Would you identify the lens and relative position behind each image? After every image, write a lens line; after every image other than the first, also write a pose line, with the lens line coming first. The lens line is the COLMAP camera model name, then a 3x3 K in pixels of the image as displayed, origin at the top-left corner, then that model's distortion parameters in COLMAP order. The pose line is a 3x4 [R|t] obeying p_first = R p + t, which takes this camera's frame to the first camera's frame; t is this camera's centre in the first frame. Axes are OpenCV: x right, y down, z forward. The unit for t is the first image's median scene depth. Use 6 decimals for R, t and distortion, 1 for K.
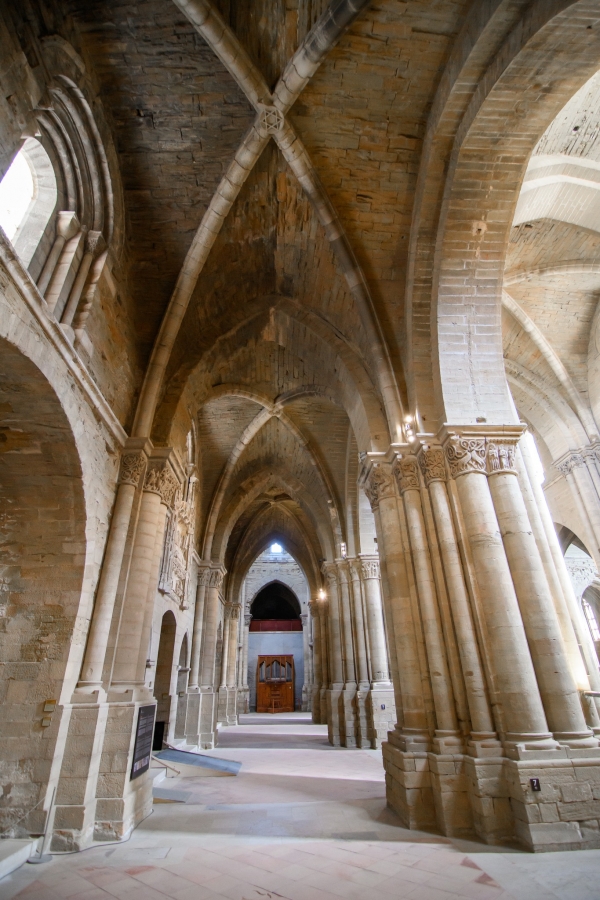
lens RADIAL K [[428.6, 0, 300.0], [0, 428.6, 450.0], [0, 0, 1]] dist [-0.000142, 0.000051]
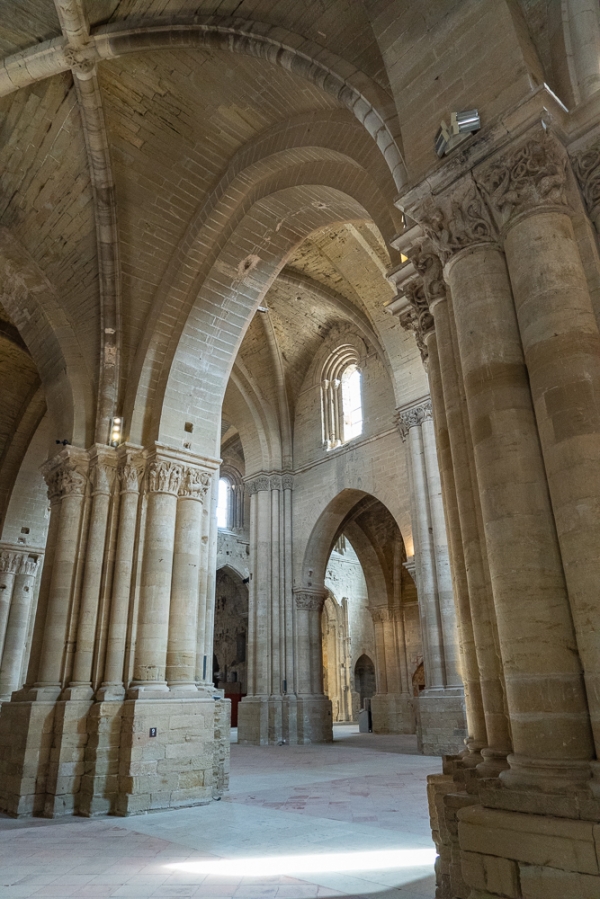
lens RADIAL K [[612.4, 0, 300.0], [0, 612.4, 449.5], [0, 0, 1]] dist [0.000183, 0.005083]
pose [[0.790415, 0.245955, 0.561025, -0.132053], [-0.296637, 0.954990, -0.000746, 0.210902], [-0.535957, -0.165831, 0.827798, 0.335333]]
